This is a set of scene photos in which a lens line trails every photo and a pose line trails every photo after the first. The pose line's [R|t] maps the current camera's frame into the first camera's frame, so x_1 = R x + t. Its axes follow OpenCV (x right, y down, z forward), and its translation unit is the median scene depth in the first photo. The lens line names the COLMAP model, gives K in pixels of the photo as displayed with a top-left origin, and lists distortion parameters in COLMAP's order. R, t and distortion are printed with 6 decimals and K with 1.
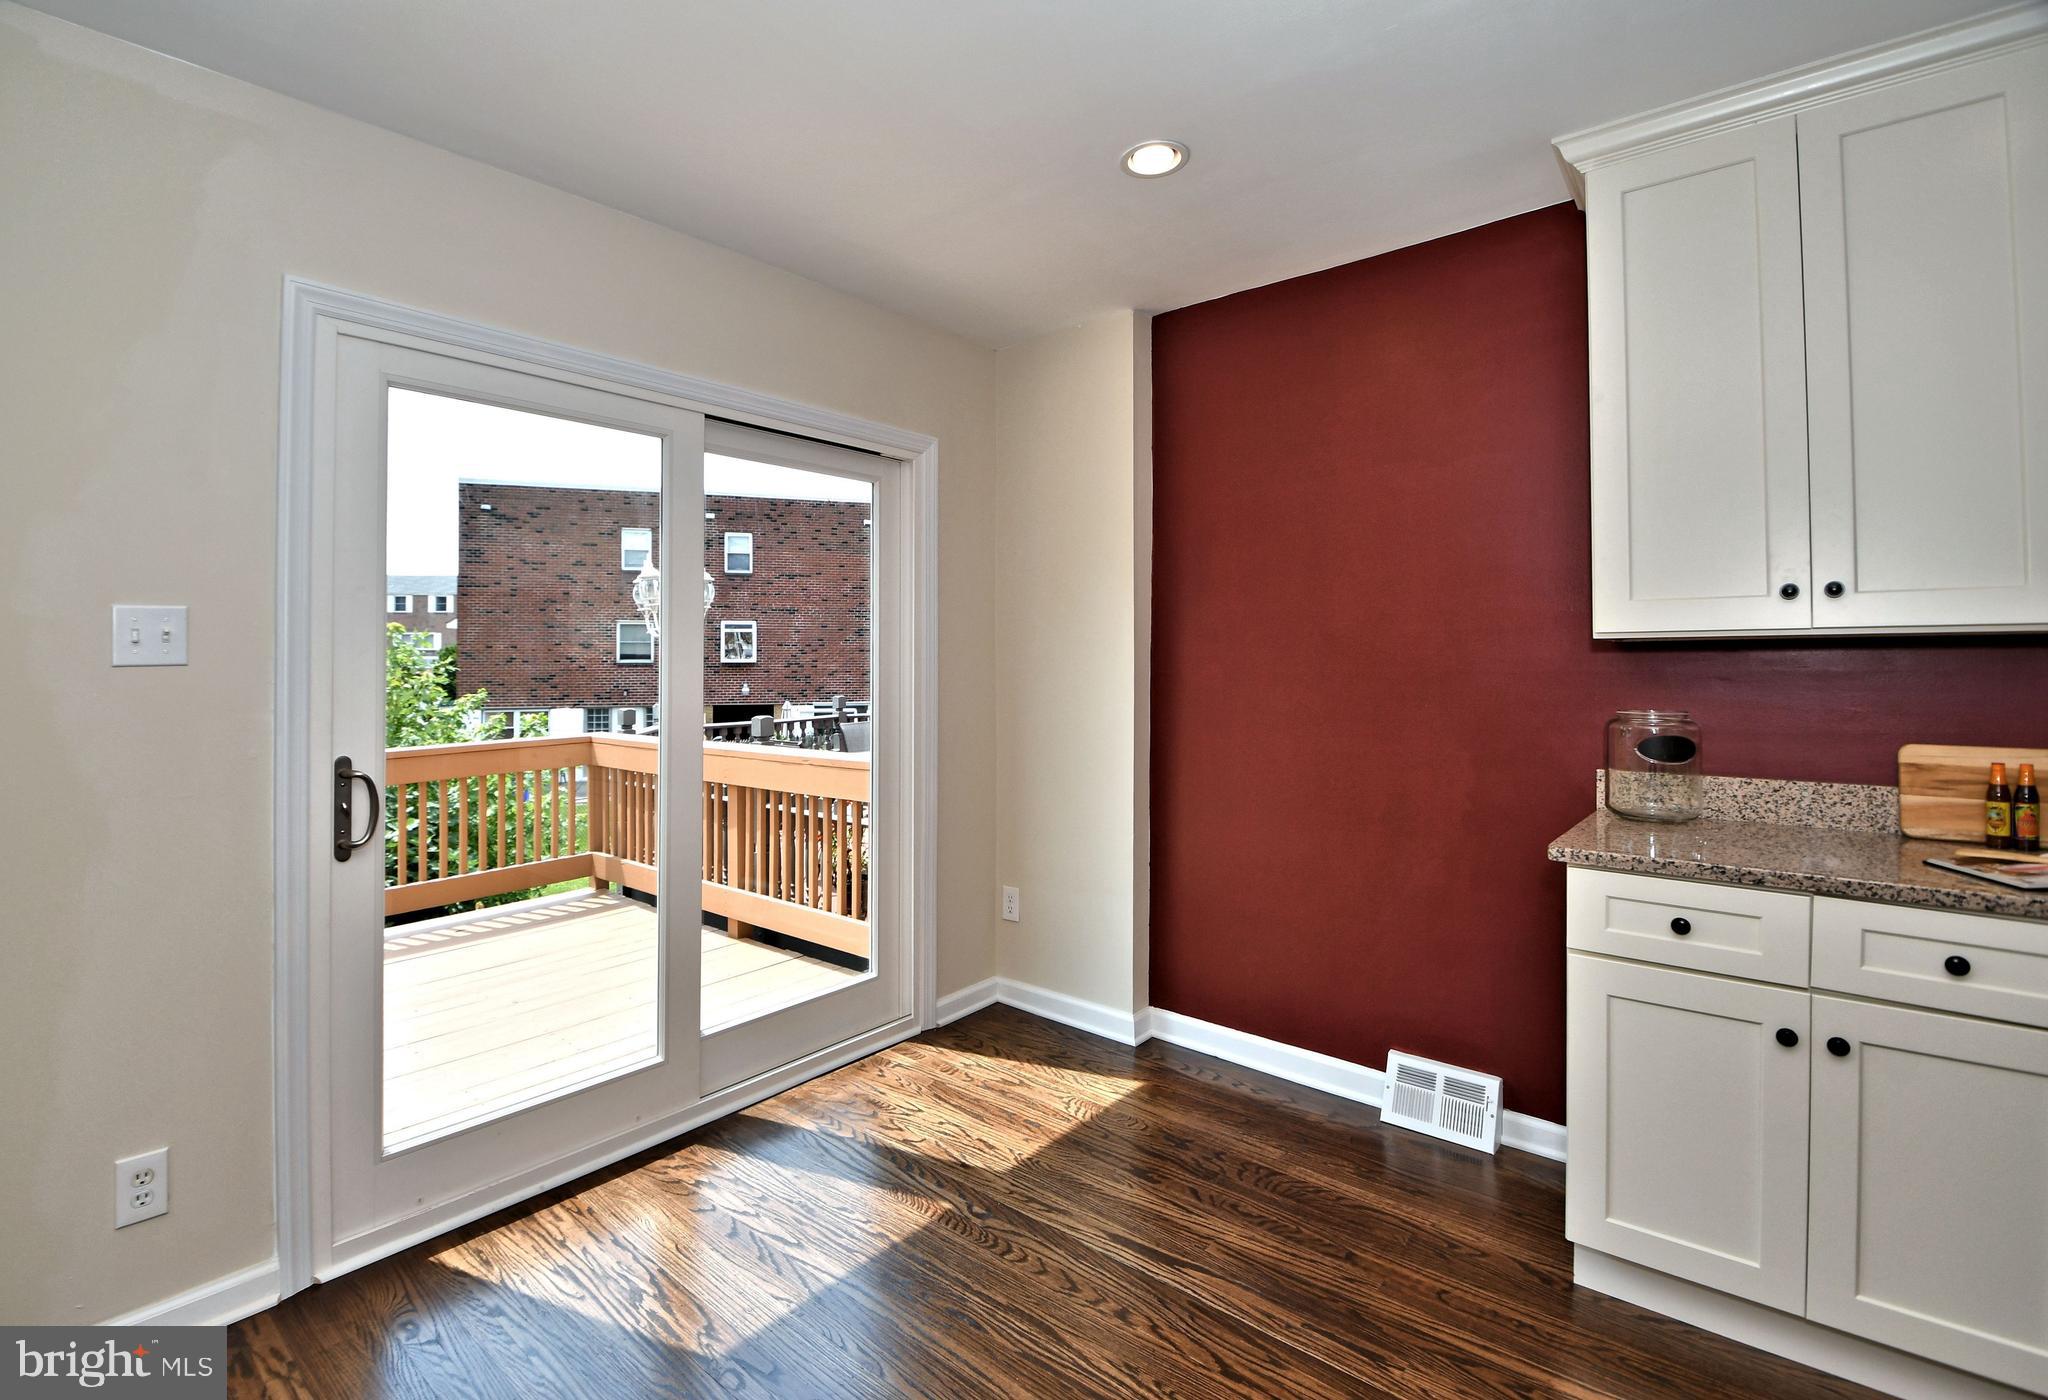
lens RADIAL K [[929.8, 0, 959.8], [0, 929.8, 660.1], [0, 0, 1]] dist [0.001565, -0.016374]
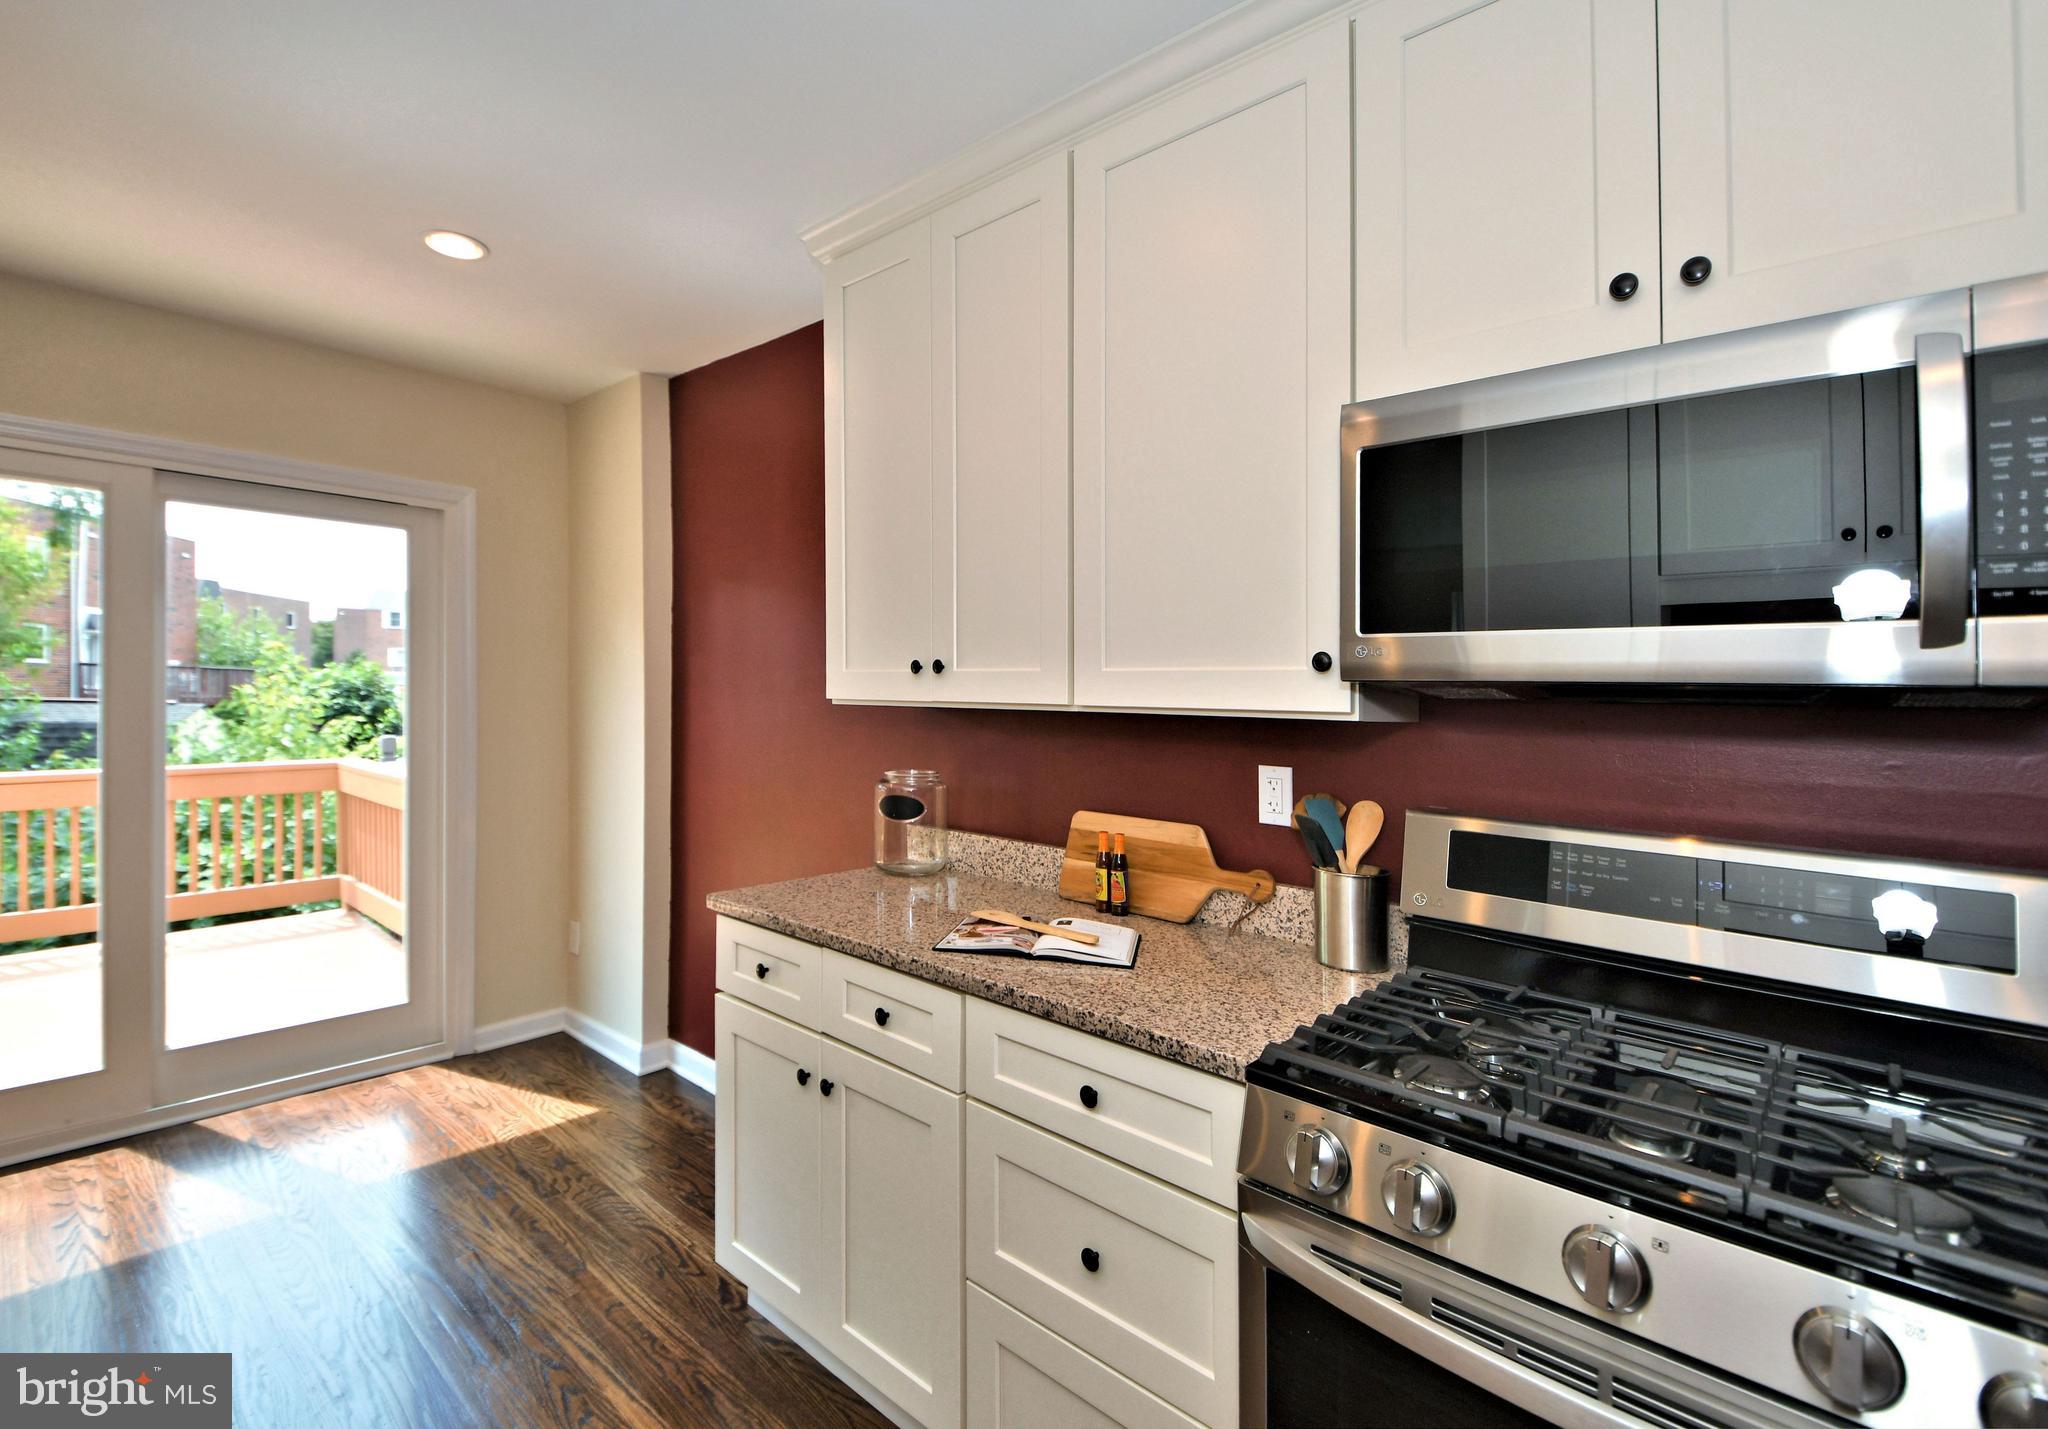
lens RADIAL K [[961.7, 0, 962.7], [0, 961.7, 686.6], [0, 0, 1]] dist [0.023864, -0.019572]
pose [[0.999395, 0.023268, -0.025839, 0.797402], [-0.023271, 0.999729, 0.000171, -0.042704], [0.025836, 0.000430, 0.999666, -0.109064]]
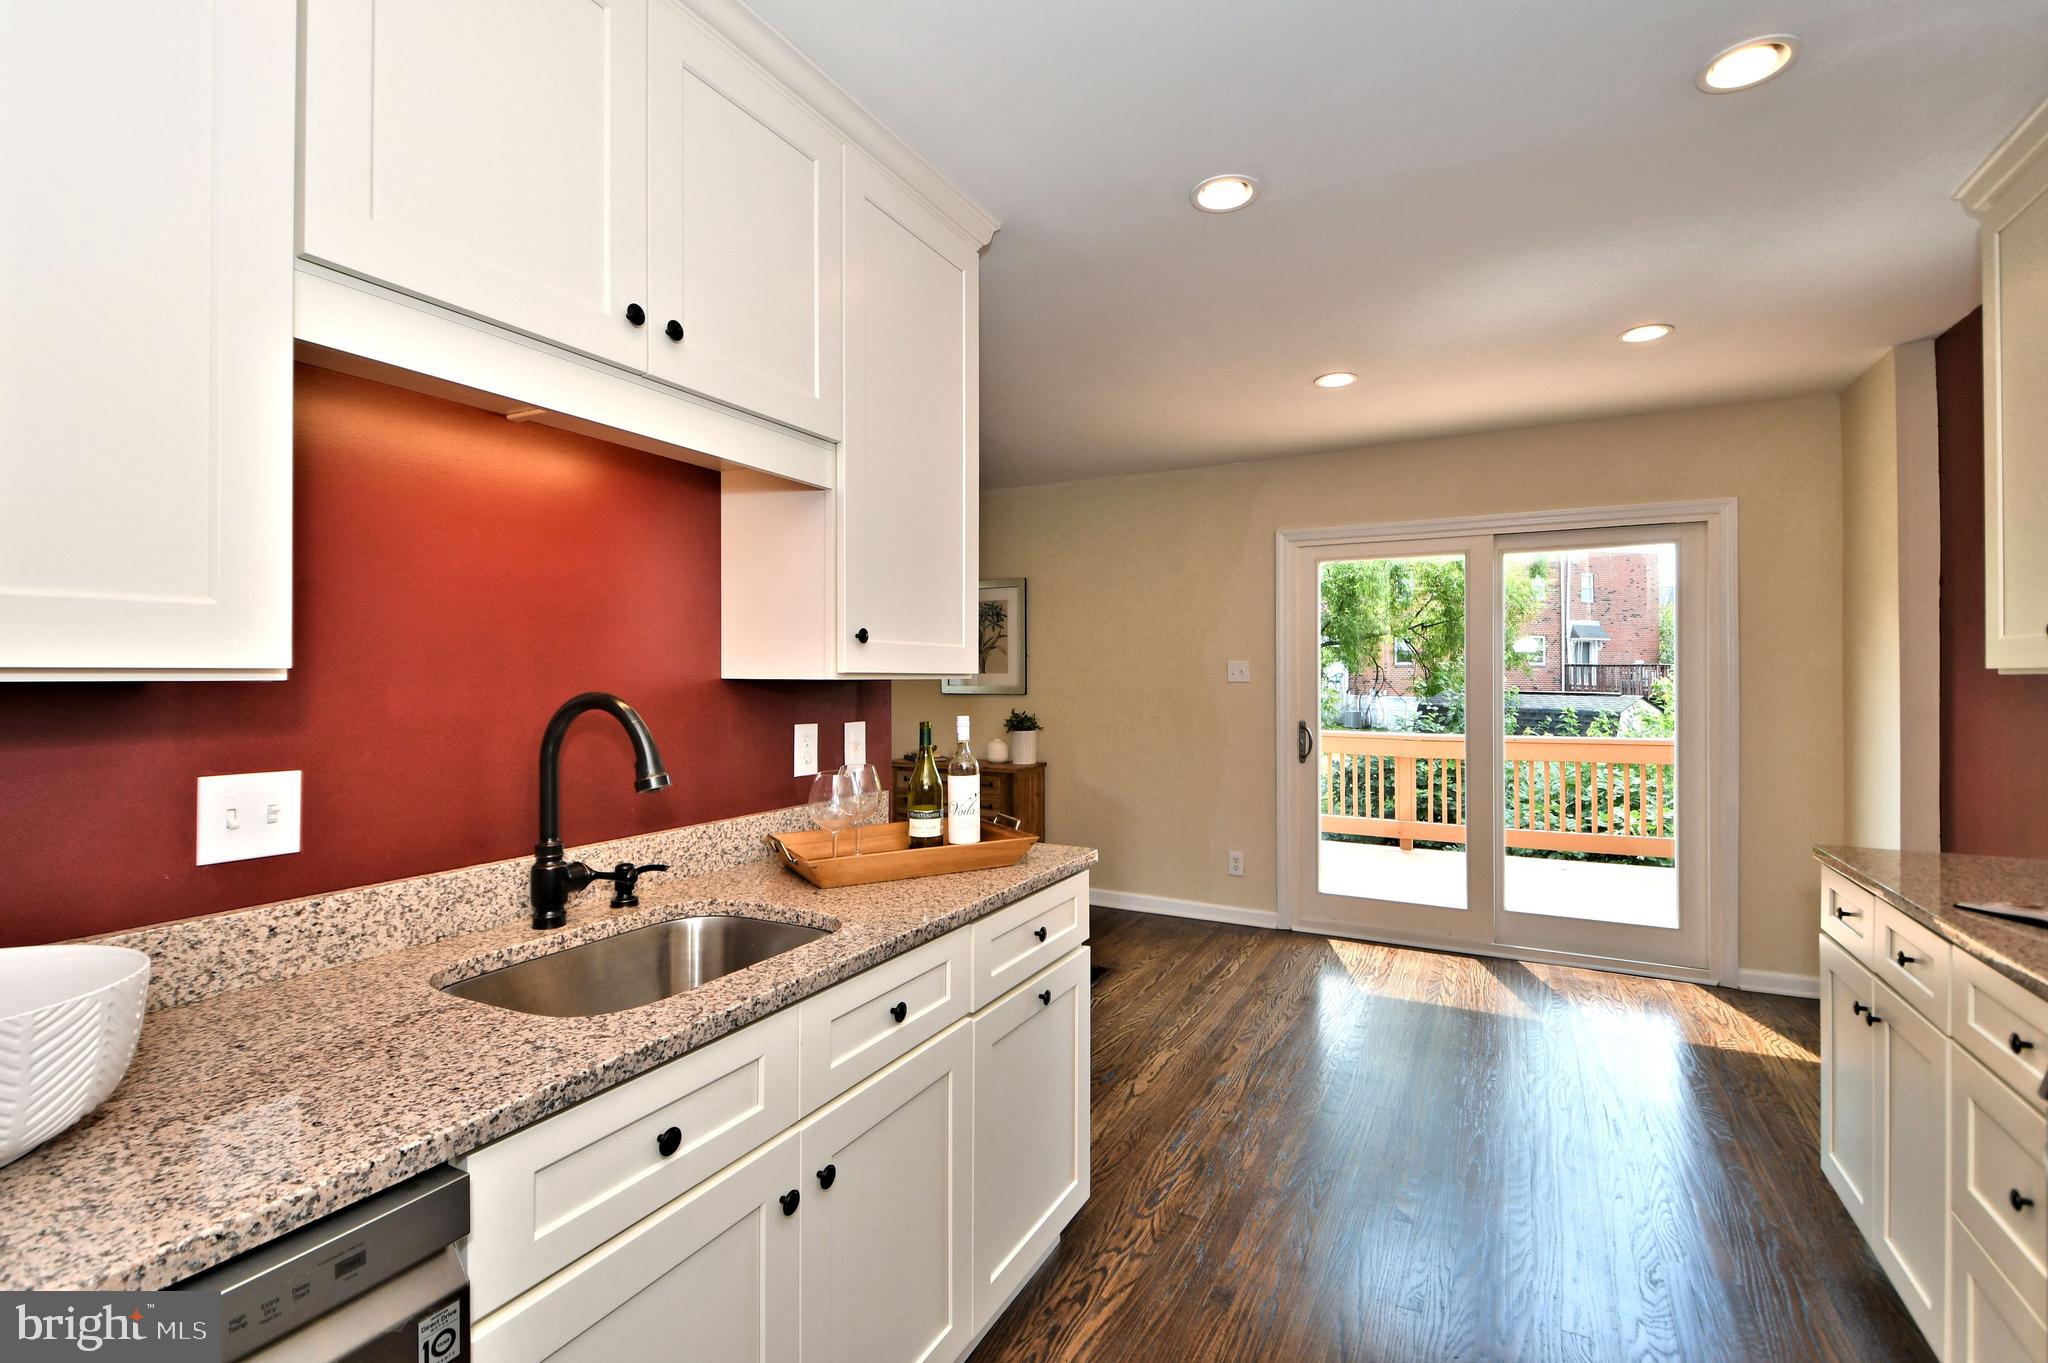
lens RADIAL K [[888.5, 0, 1024.6], [0, 888.5, 674.1], [0, 0, 1]] dist [0.000949, -0.000509]
pose [[0.249849, 0.007440, -0.968256, 1.252337], [0.000632, 0.999969, 0.007847, -0.028975], [0.968284, -0.002572, 0.249837, -0.257907]]
